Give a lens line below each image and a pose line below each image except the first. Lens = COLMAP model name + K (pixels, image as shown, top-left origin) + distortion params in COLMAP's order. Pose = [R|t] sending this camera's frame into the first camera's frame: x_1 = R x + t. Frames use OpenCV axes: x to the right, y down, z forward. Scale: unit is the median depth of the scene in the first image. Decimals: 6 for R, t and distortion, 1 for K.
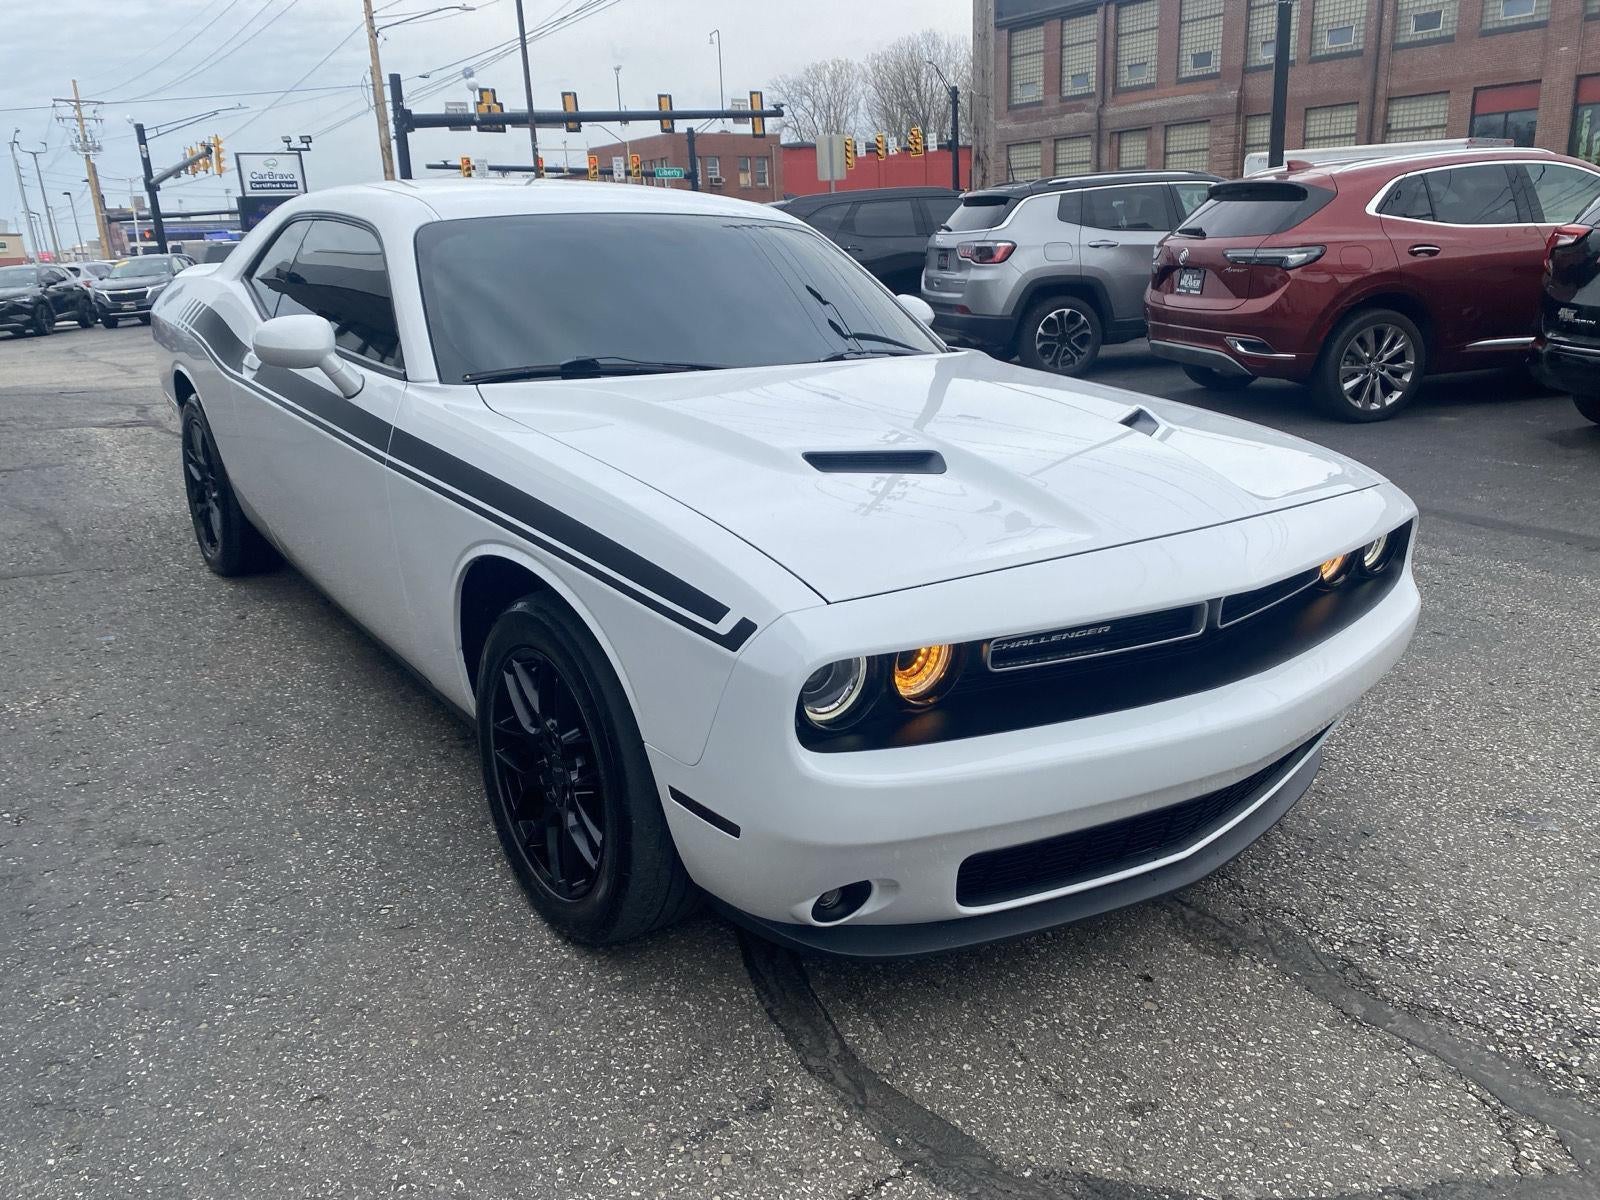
lens RADIAL K [[1218.1, 0, 805.3], [0, 1218.1, 606.7], [0, 0, 1]] dist [0.020692, -0.014649]
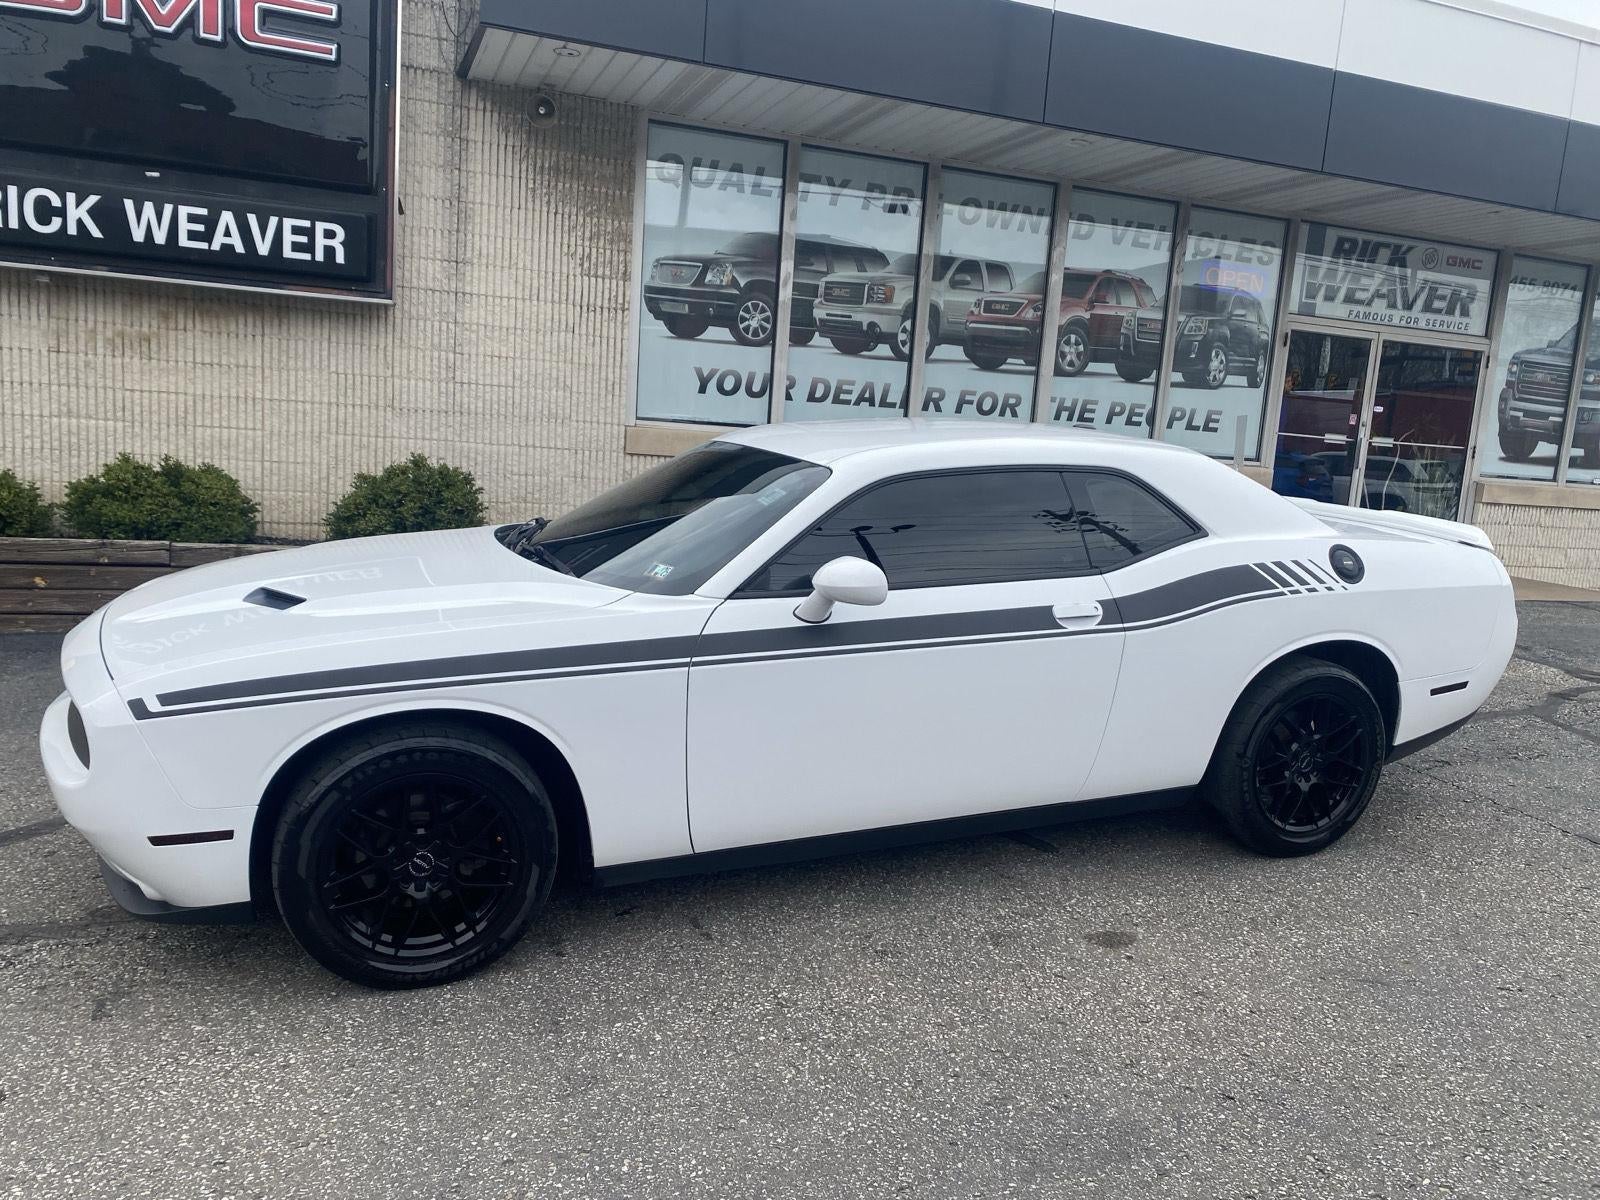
lens RADIAL K [[1218.1, 0, 786.8], [0, 1218.1, 609.3], [0, 0, 1]] dist [0.020692, -0.014649]
pose [[-0.256460, 0.161781, -0.952919, 0.961869], [-0.333675, 0.910463, 0.244375, -0.447205], [0.907133, 0.380637, -0.179515, 1.224193]]
